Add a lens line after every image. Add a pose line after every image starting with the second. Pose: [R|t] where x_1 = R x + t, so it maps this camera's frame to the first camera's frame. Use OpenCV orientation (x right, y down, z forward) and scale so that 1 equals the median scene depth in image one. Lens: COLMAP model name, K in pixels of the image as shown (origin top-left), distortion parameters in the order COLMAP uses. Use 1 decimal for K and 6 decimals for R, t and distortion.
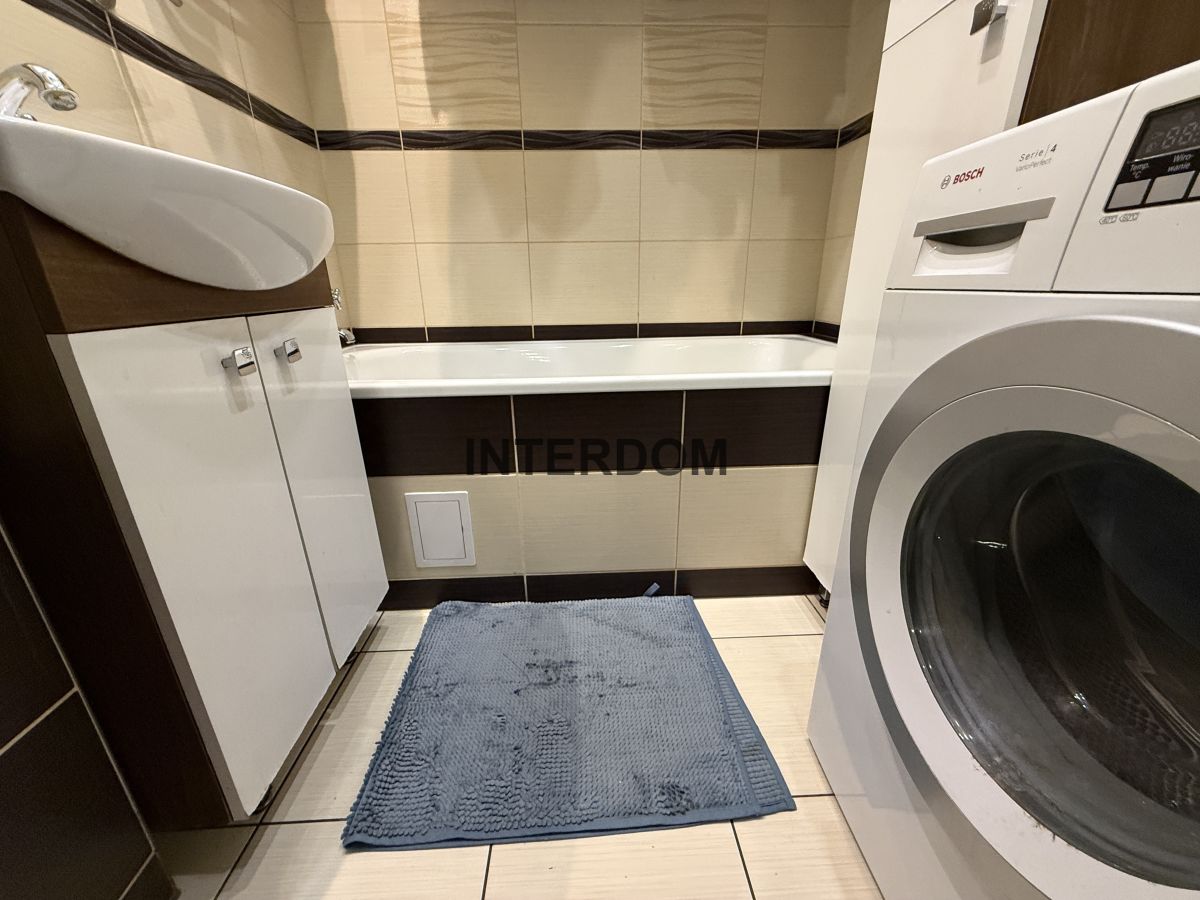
lens RADIAL K [[477.7, 0, 596.7], [0, 477.7, 448.7], [0, 0, 1]] dist [0.000105, -0.000077]
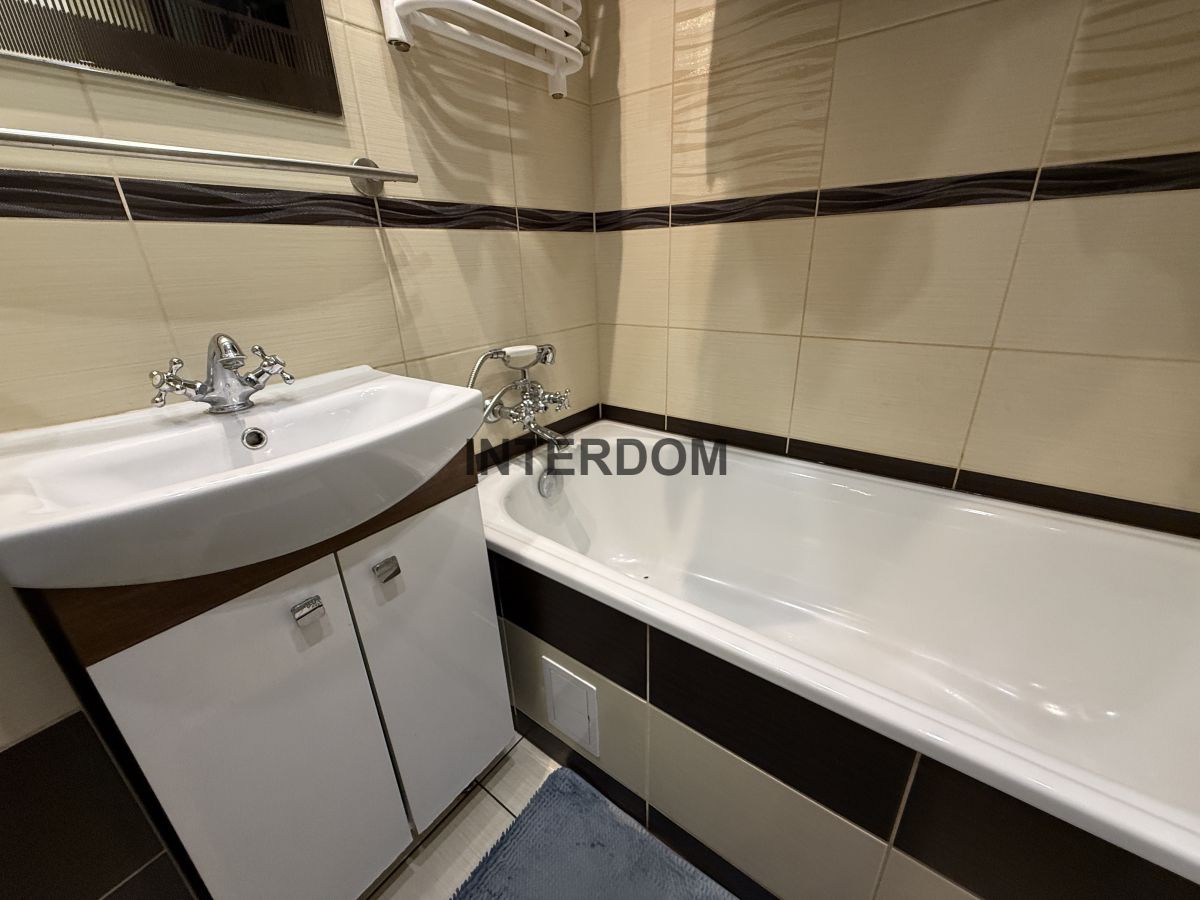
lens RADIAL K [[477.7, 0, 596.7], [0, 477.7, 448.7], [0, 0, 1]] dist [0.000105, -0.000077]
pose [[0.769853, 0.224819, -0.597313, 0.109697], [-0.190007, 0.974201, 0.121780, -0.333319], [0.609281, 0.019741, 0.792709, 0.251987]]
